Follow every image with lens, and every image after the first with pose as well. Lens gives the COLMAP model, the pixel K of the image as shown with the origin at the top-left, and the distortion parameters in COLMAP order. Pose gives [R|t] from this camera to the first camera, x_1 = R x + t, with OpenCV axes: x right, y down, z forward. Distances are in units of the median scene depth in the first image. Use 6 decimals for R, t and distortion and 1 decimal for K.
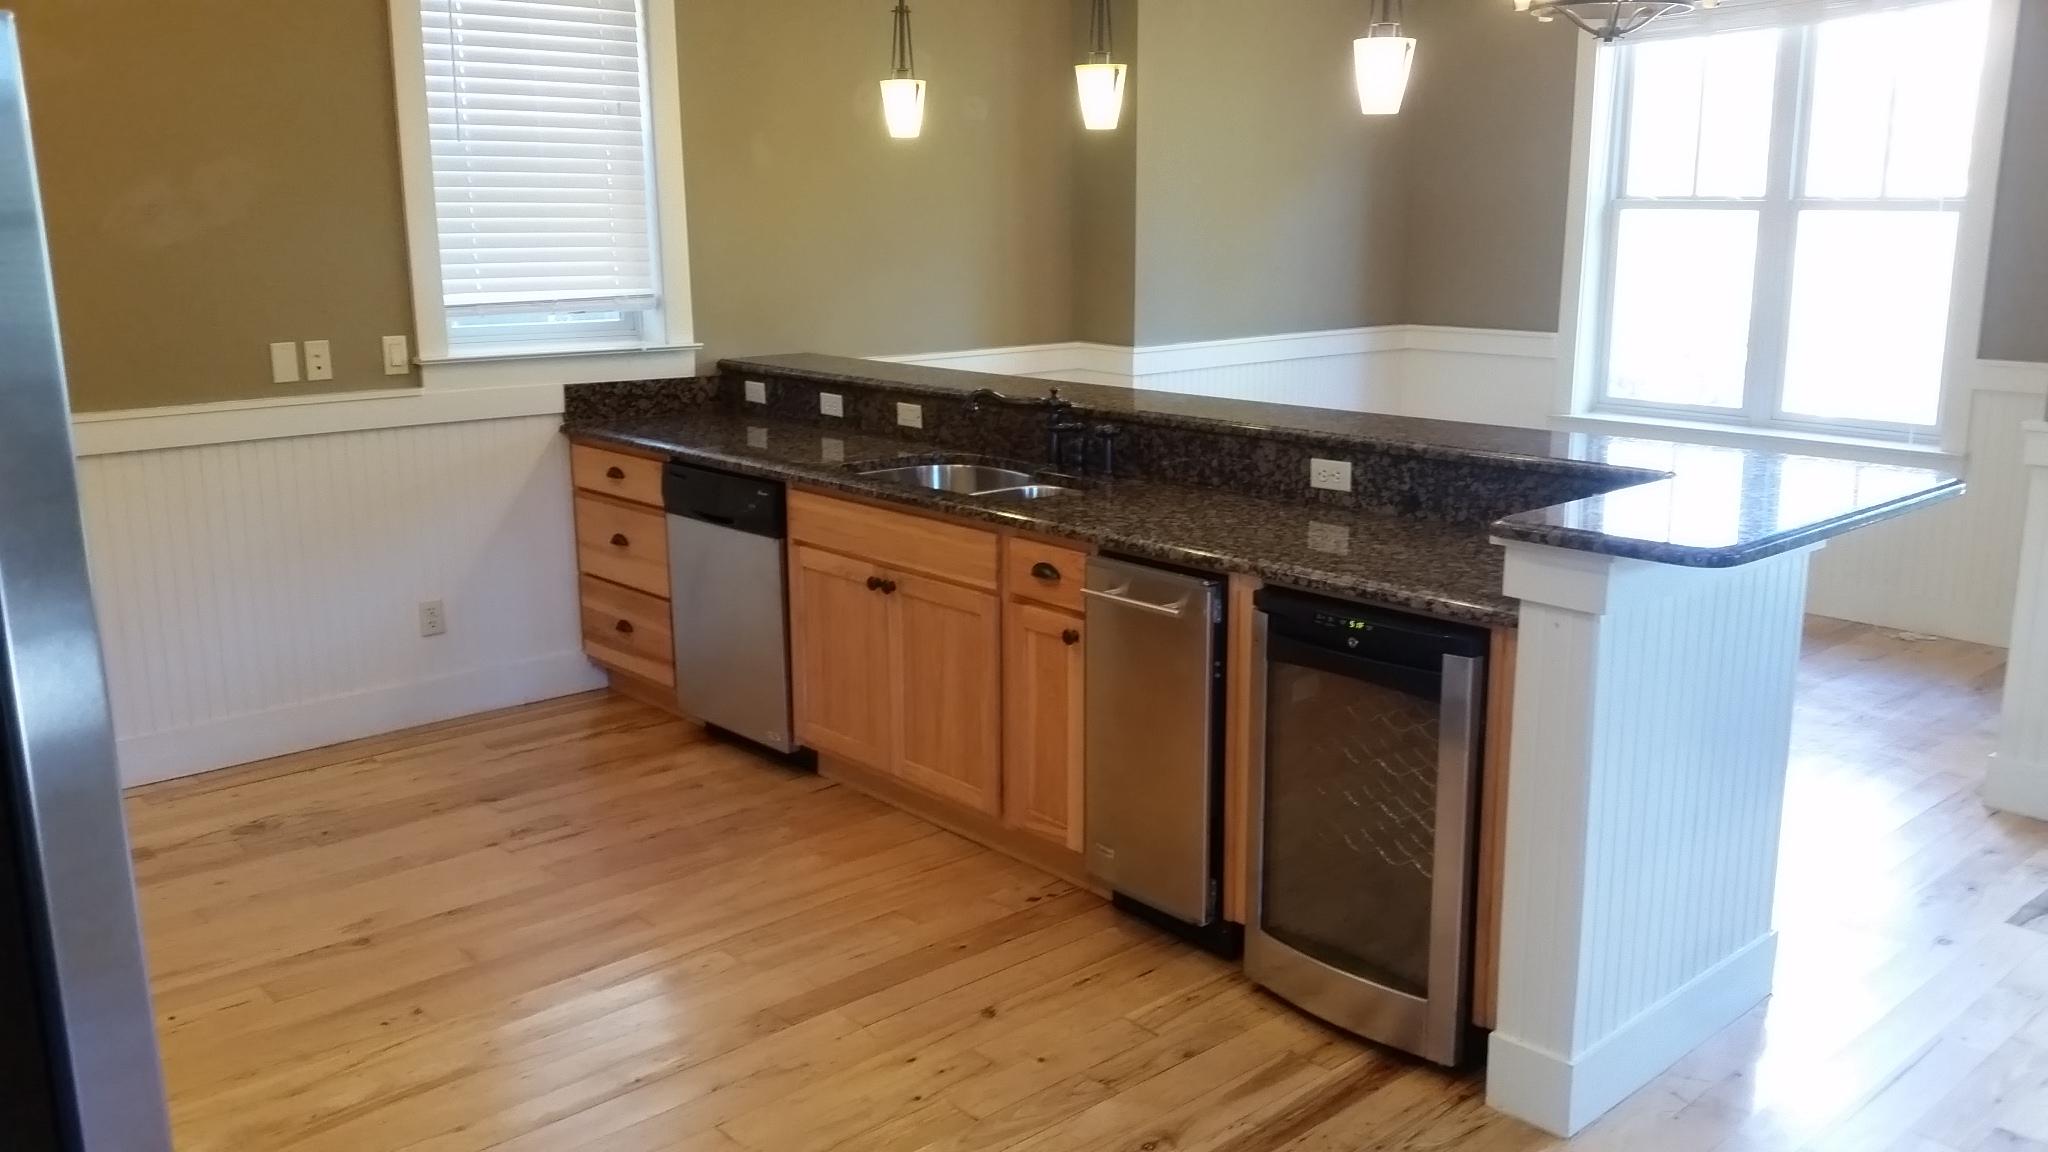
lens RADIAL K [[1685.4, 0, 1030.1], [0, 1685.4, 592.4], [0, 0, 1]] dist [0.109042, -0.198767]
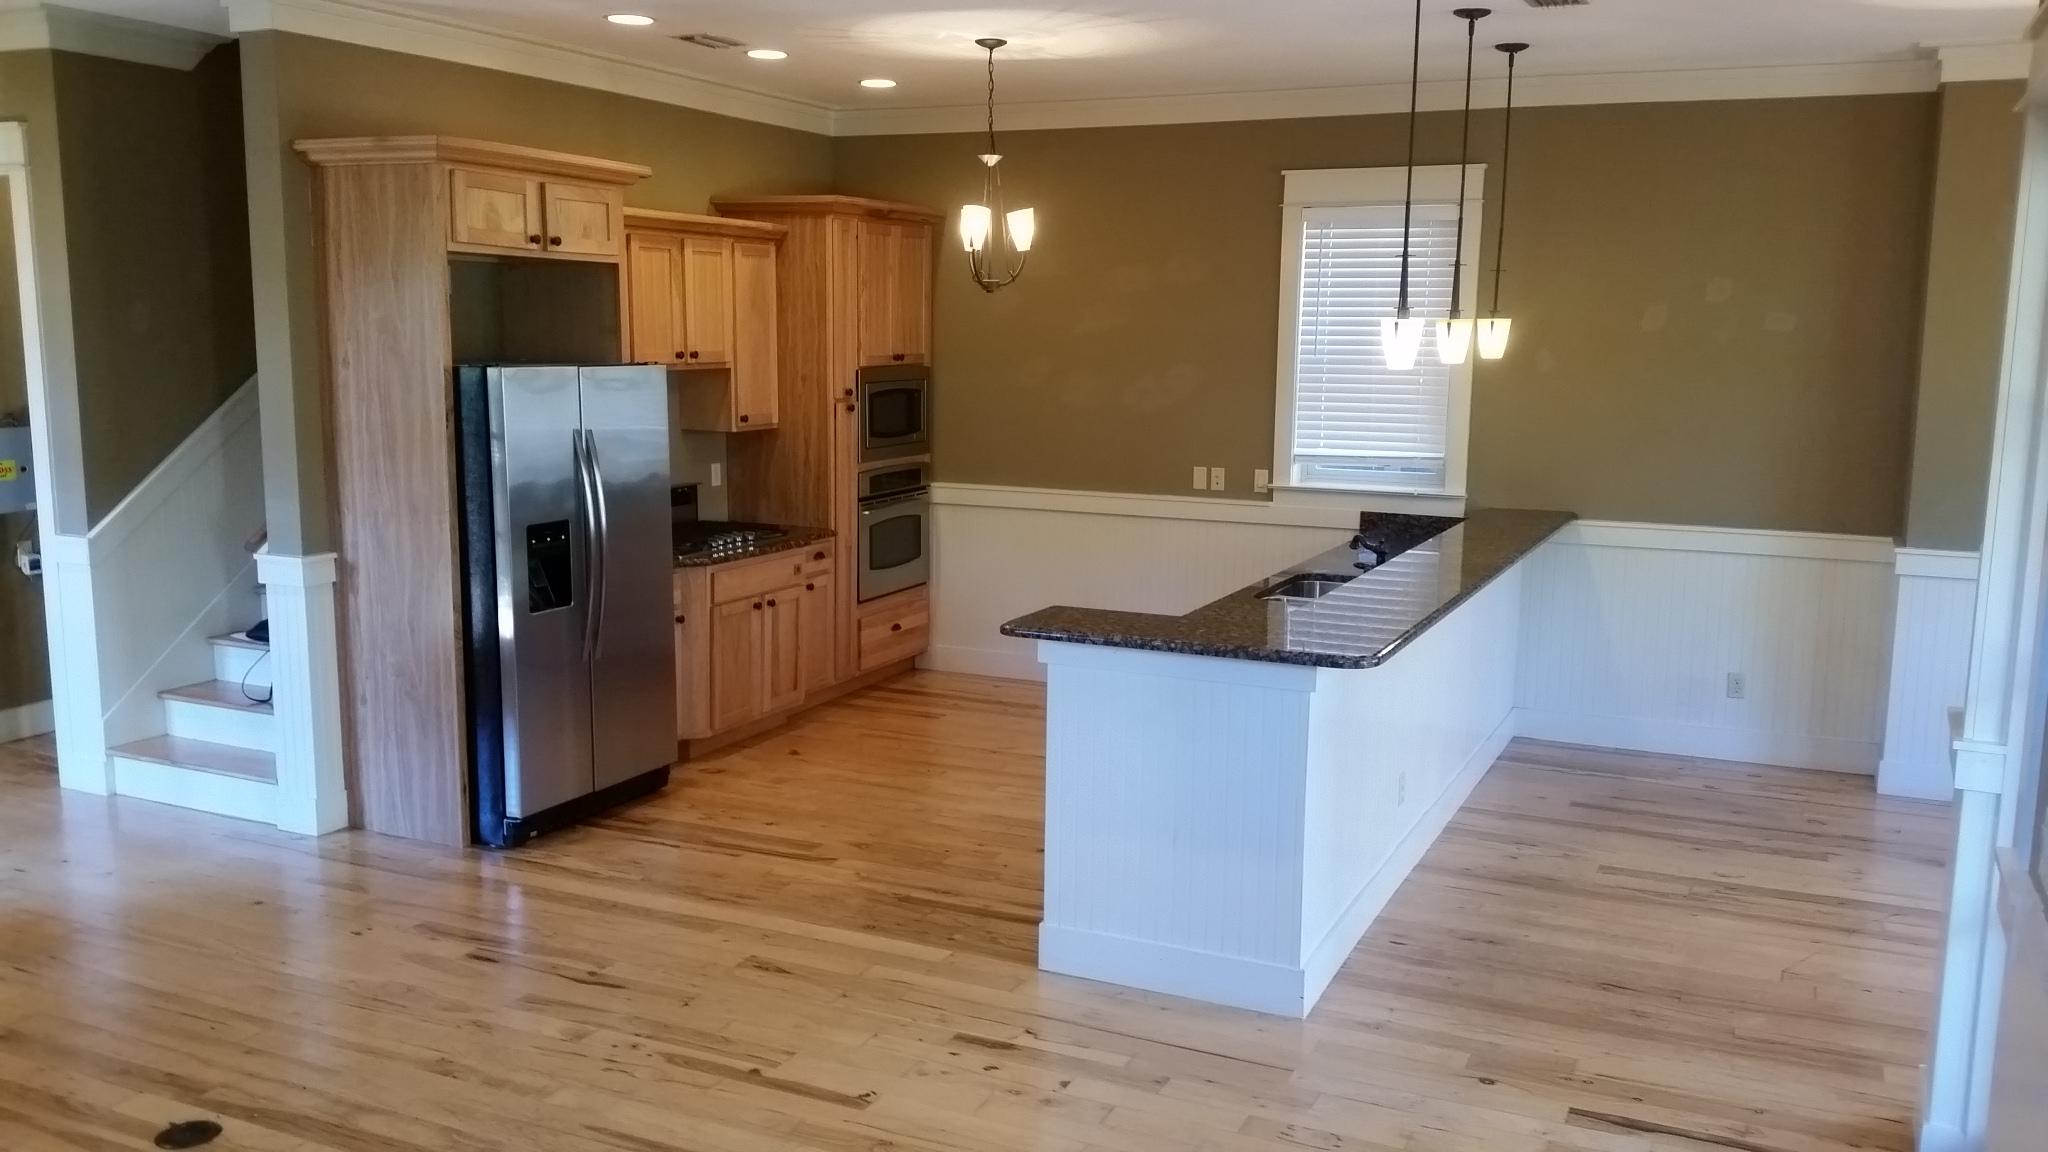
lens RADIAL K [[1685.4, 0, 1025.6], [0, 1685.4, 571.5], [0, 0, 1]] dist [0.109042, -0.198767]
pose [[0.392991, 0.145013, -0.908036, 1.118905], [-0.220197, 0.973597, 0.060184, -0.107082], [0.892789, 0.176295, 0.414546, 0.126856]]
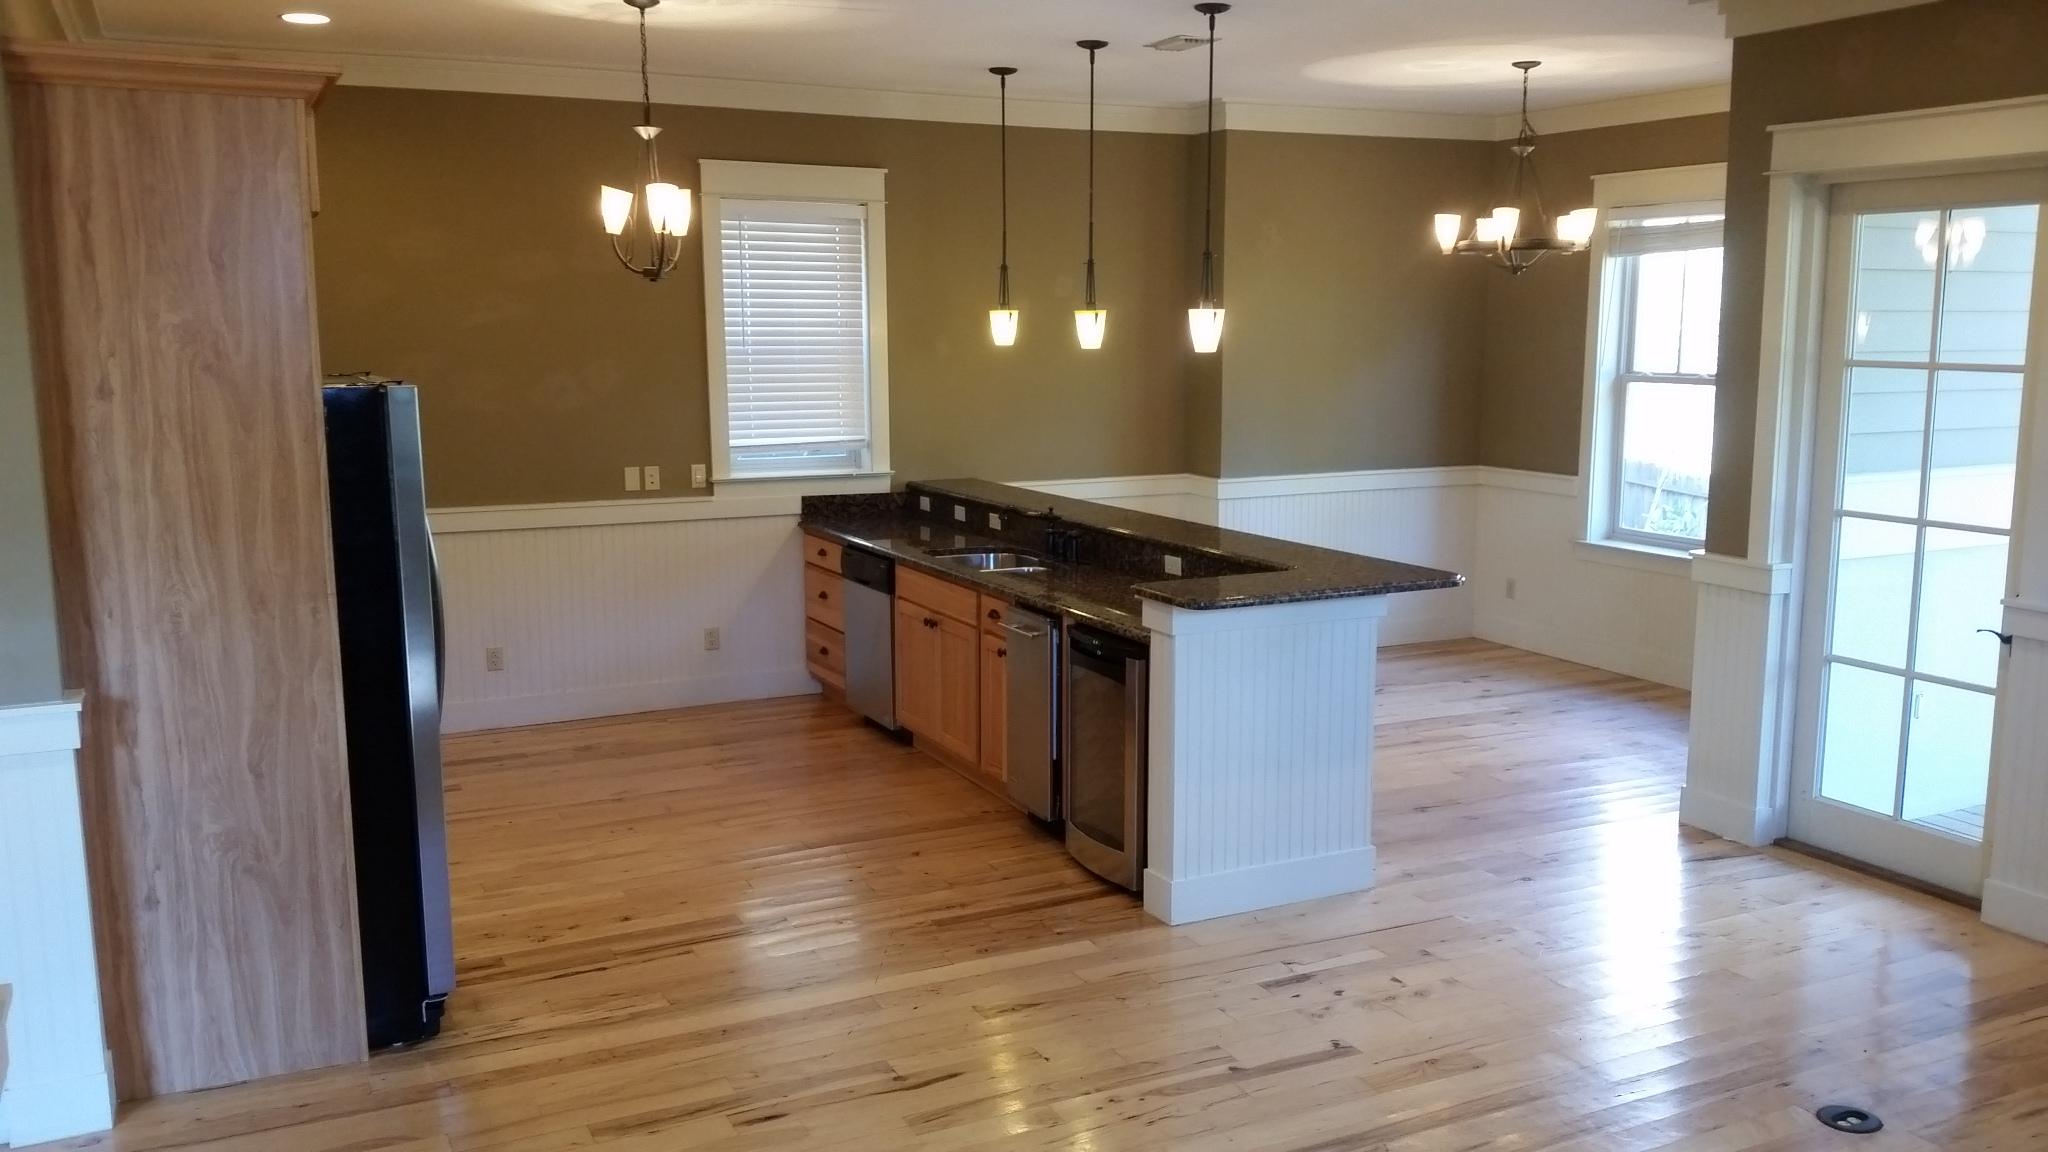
lens RADIAL K [[1685.4, 0, 1036.3], [0, 1685.4, 582.9], [0, 0, 1]] dist [0.109042, -0.198767]
pose [[0.964008, 0.042200, -0.262504, 0.392501], [-0.060246, 0.996313, -0.061080, 0.045284], [0.258958, 0.074696, 0.962996, -0.499504]]
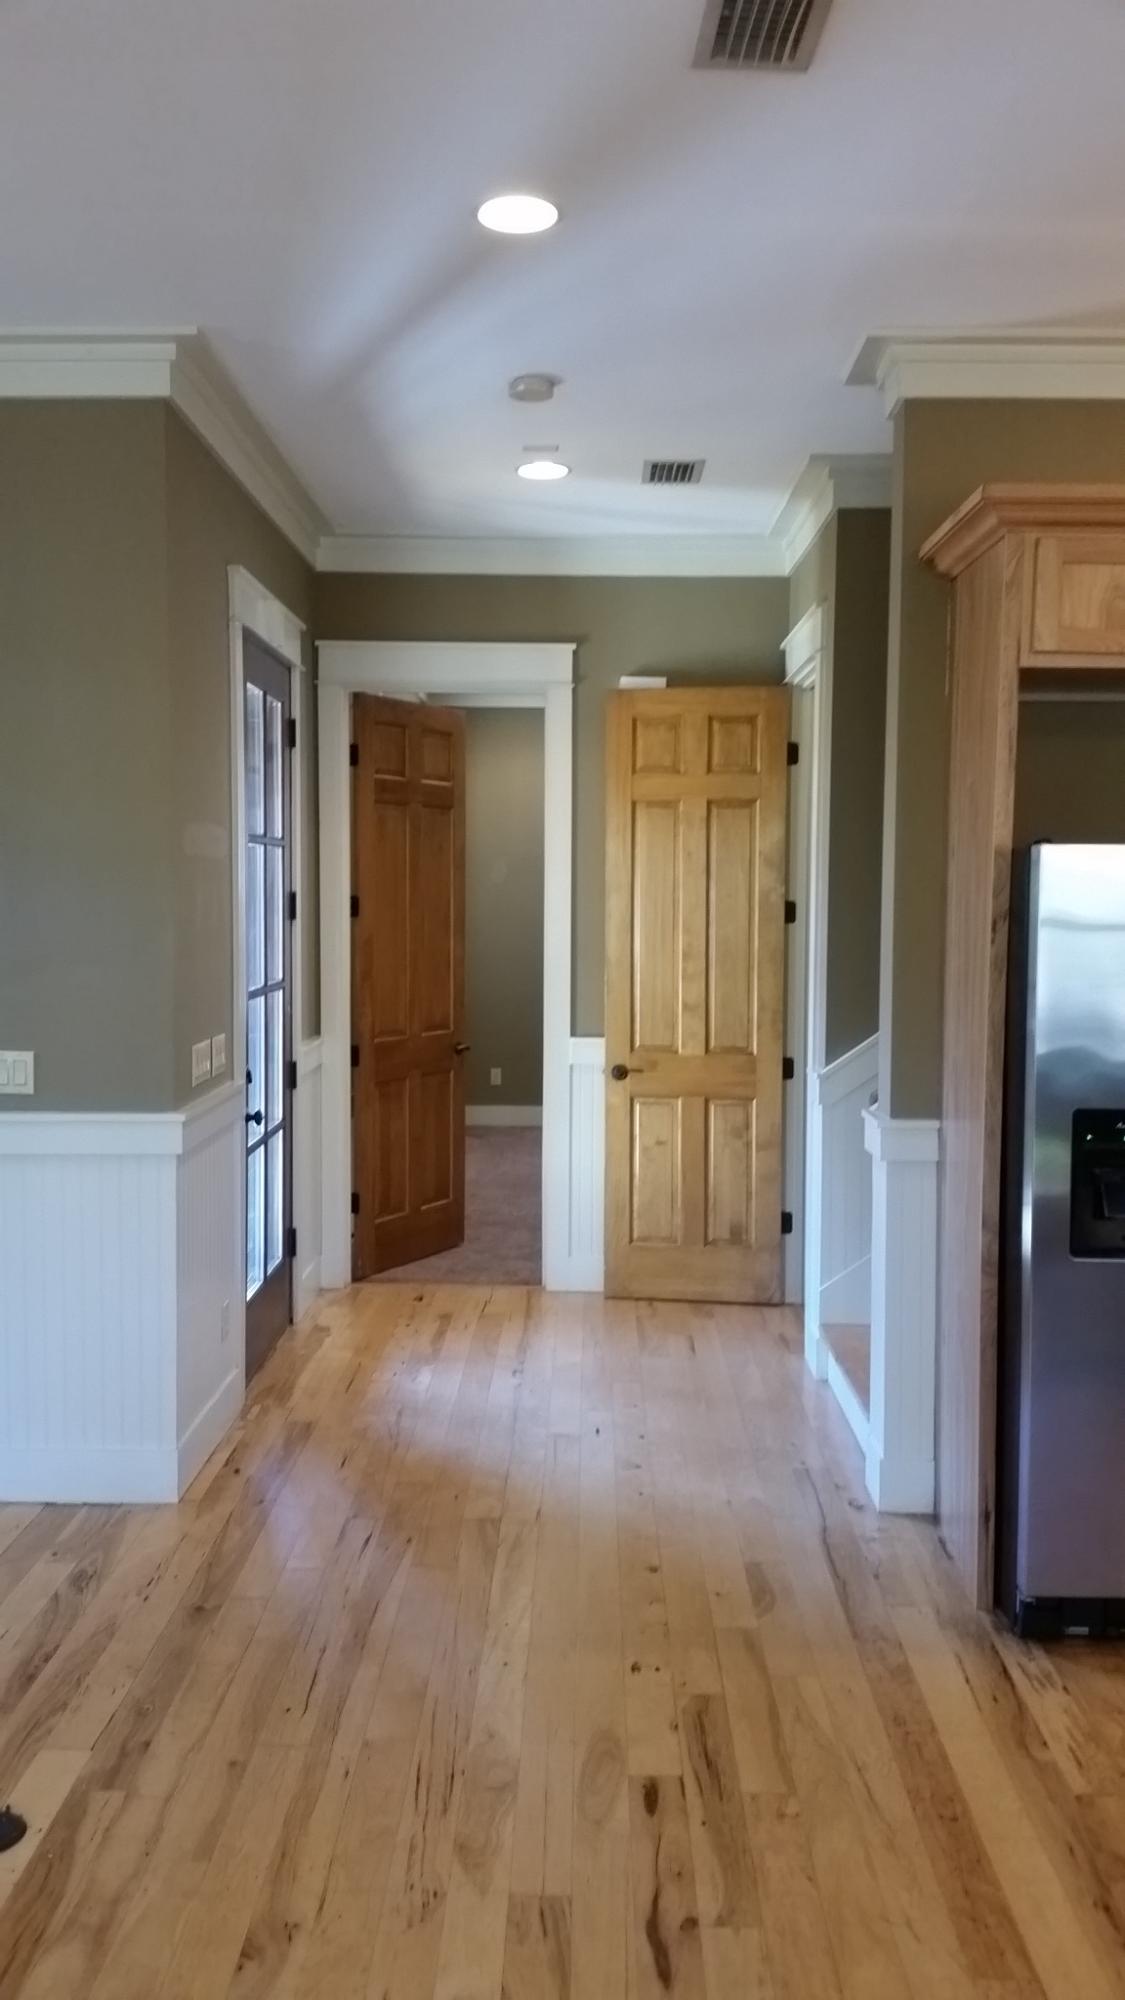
lens RADIAL K [[1645.9, 0, 564.9], [0, 1645.9, 995.9], [0, 0, 1]] dist [0.109042, -0.198767]
pose [[-0.673425, 0.042807, -0.738015, 0.518587], [-0.177373, 0.959804, 0.217520, -0.150507], [0.717661, 0.277387, -0.638763, 0.604795]]
